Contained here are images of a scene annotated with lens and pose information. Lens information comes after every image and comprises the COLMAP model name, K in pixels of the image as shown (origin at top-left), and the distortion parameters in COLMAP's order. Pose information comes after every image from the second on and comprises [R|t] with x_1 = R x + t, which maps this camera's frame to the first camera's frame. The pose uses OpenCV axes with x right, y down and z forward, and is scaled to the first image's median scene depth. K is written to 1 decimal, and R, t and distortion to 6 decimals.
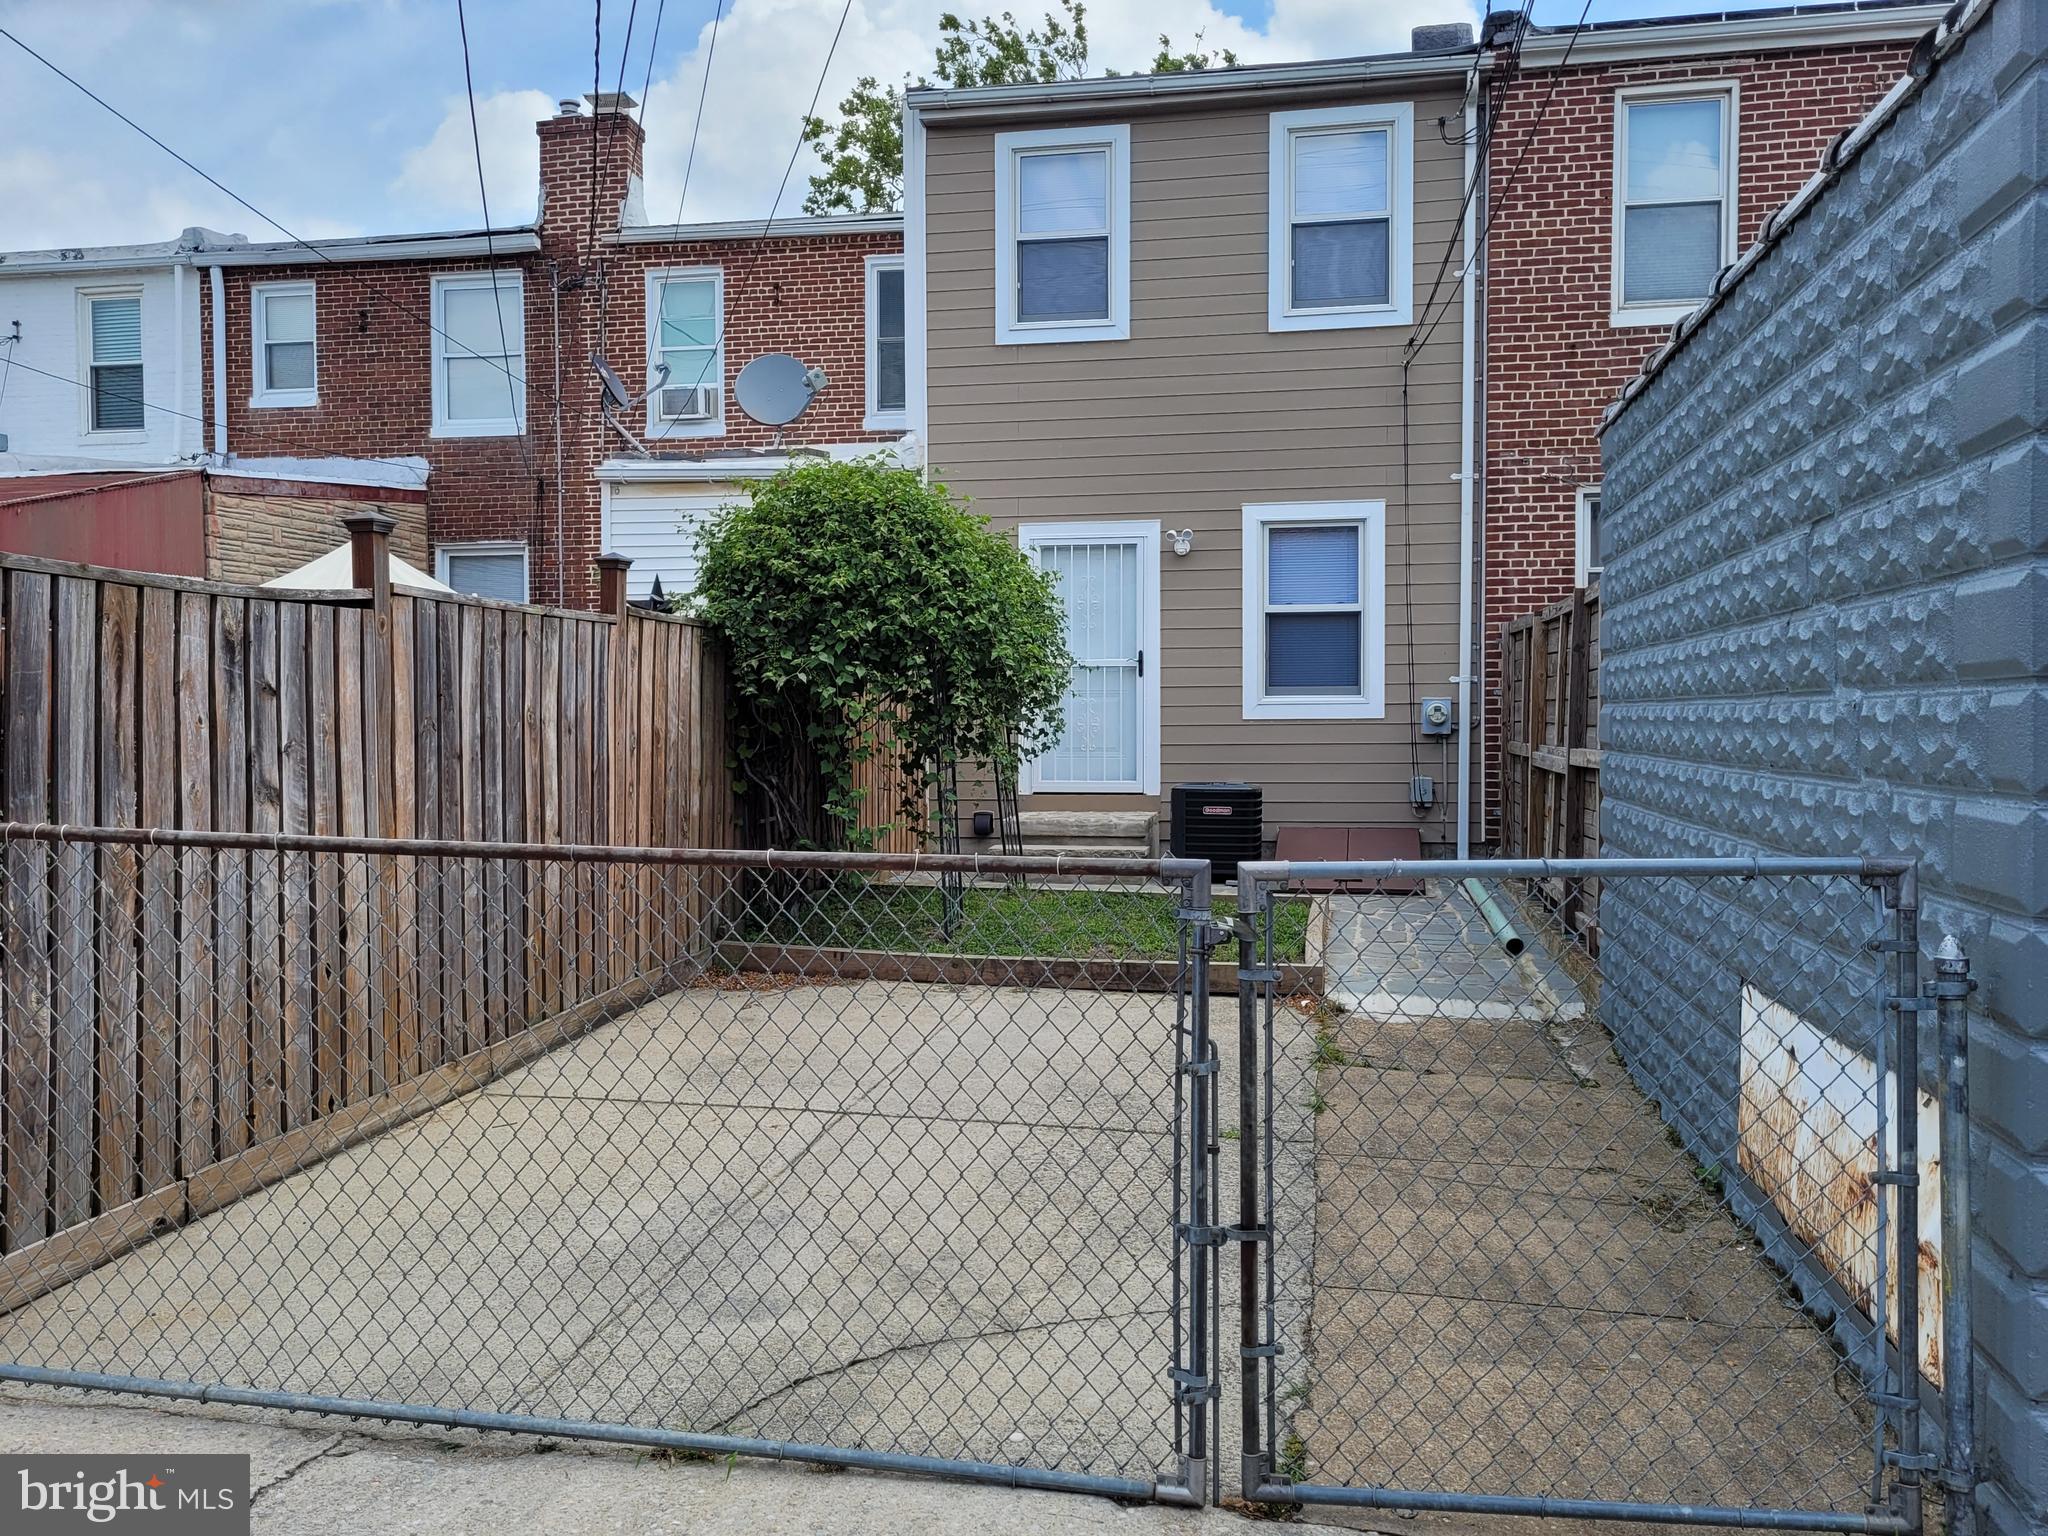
lens RADIAL K [[1691.4, 0, 1024.0], [0, 1691.4, 768.0], [0, 0, 1]] dist [0.049725, -0.007507]
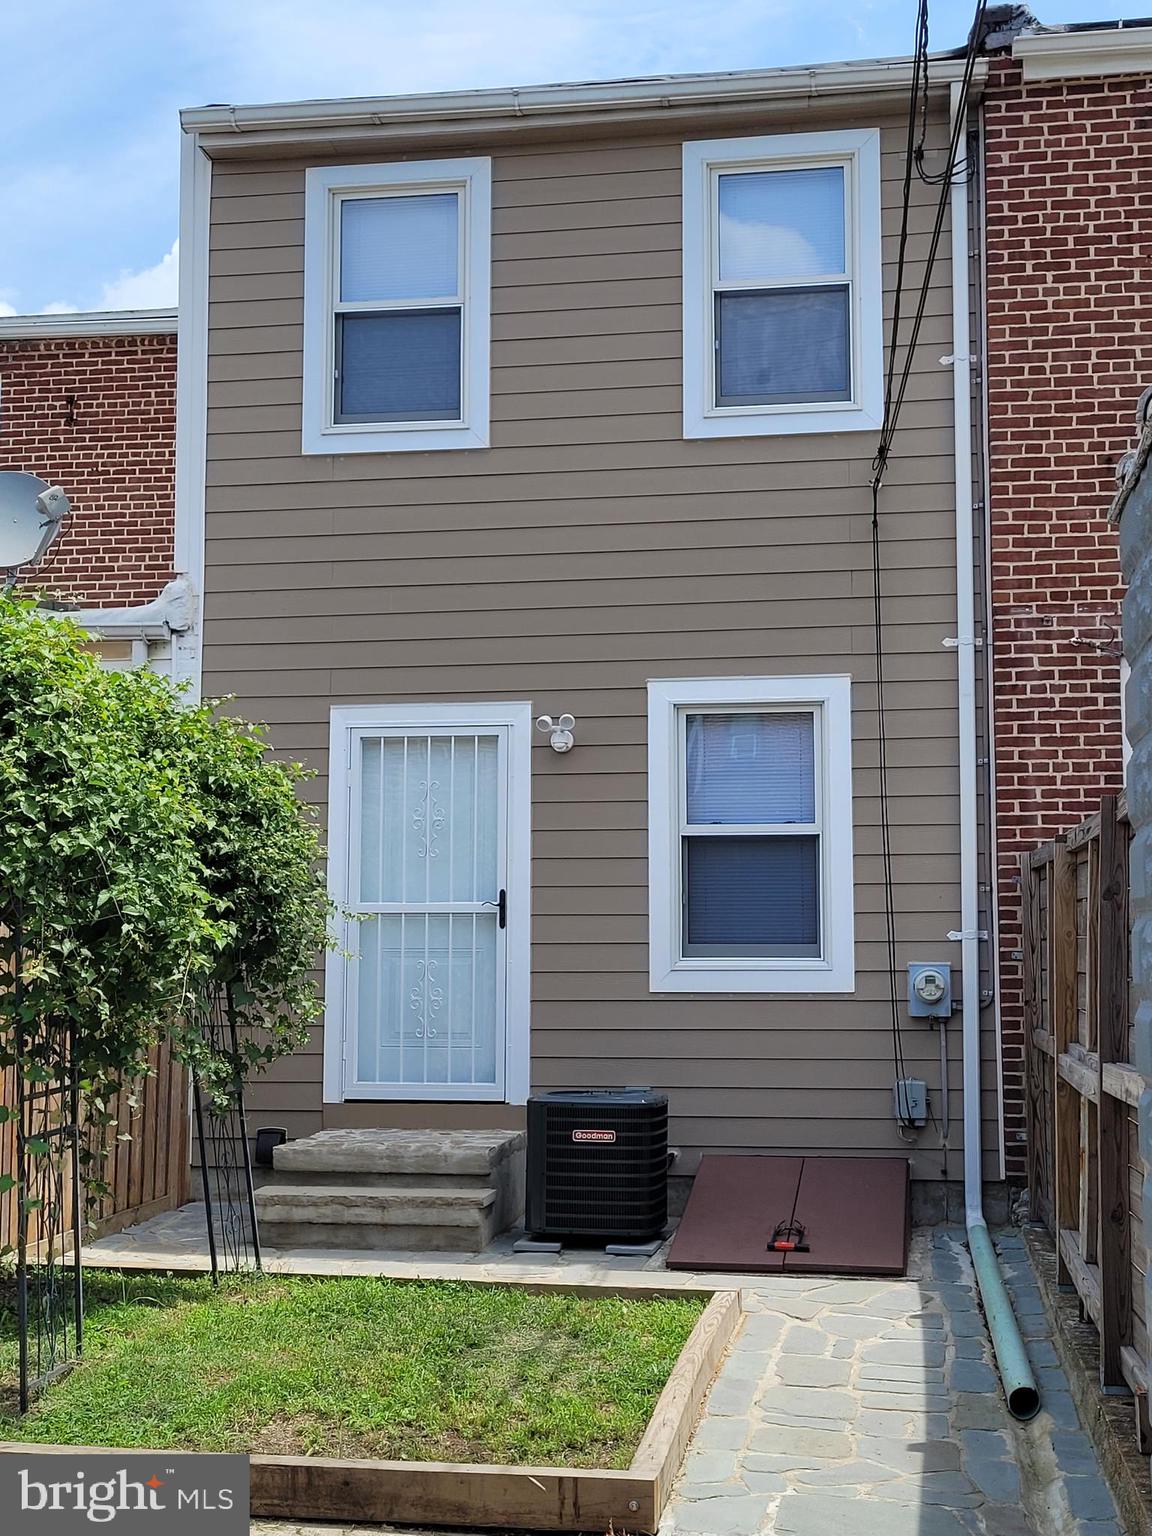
lens RADIAL K [[2030.9, 0, 576.0], [0, 2030.9, 768.0], [0, 0, 1]] dist [0.047985, 0.074515]
pose [[0.999426, 0.006897, 0.033171, 0.075878], [-0.002649, 0.991972, -0.126431, -0.015622], [-0.033776, 0.126270, 0.991421, 0.191900]]
